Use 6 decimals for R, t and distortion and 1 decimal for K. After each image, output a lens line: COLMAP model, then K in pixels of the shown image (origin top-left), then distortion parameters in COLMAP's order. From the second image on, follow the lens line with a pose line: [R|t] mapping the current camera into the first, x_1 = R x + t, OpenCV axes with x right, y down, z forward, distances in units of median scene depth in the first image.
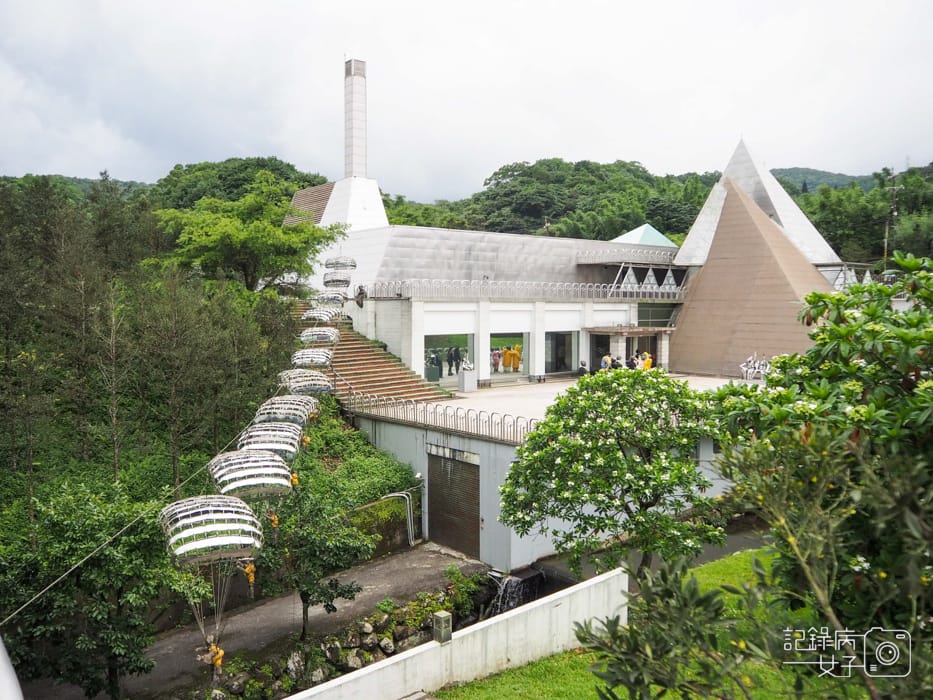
lens RADIAL K [[769.3, 0, 466.5], [0, 769.3, 350.0], [0, 0, 1]] dist [-0.032141, 0.005637]
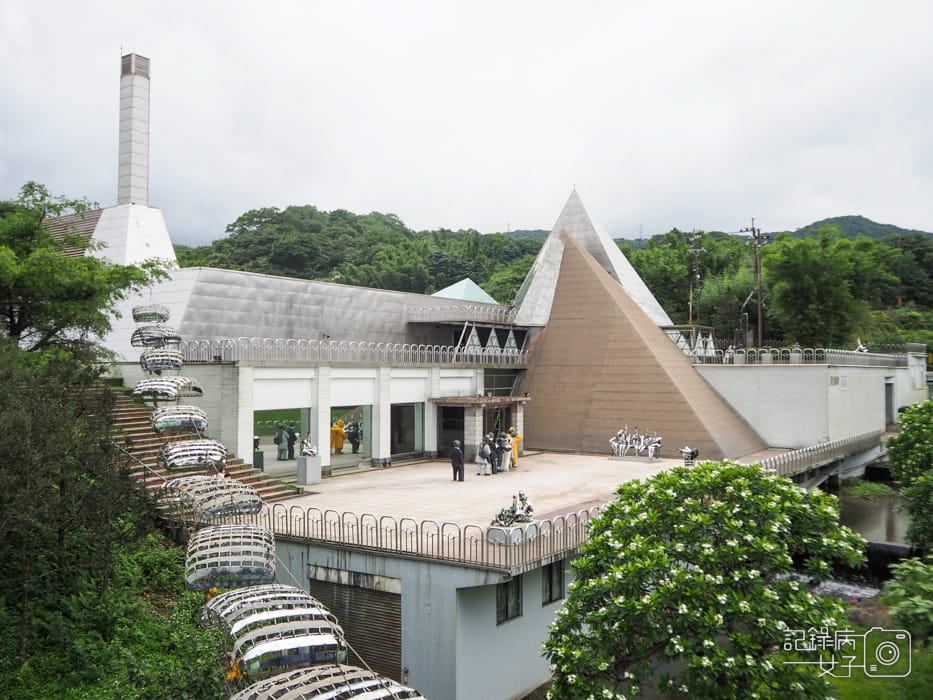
lens RADIAL K [[862.4, 0, 466.5], [0, 862.4, 350.0], [0, 0, 1]] dist [-0.010547, -0.014889]
pose [[0.955062, 0.008323, 0.296289, -0.080772], [0.015813, 0.996751, -0.078974, -0.006629], [-0.295984, 0.080110, 0.951828, 0.094482]]
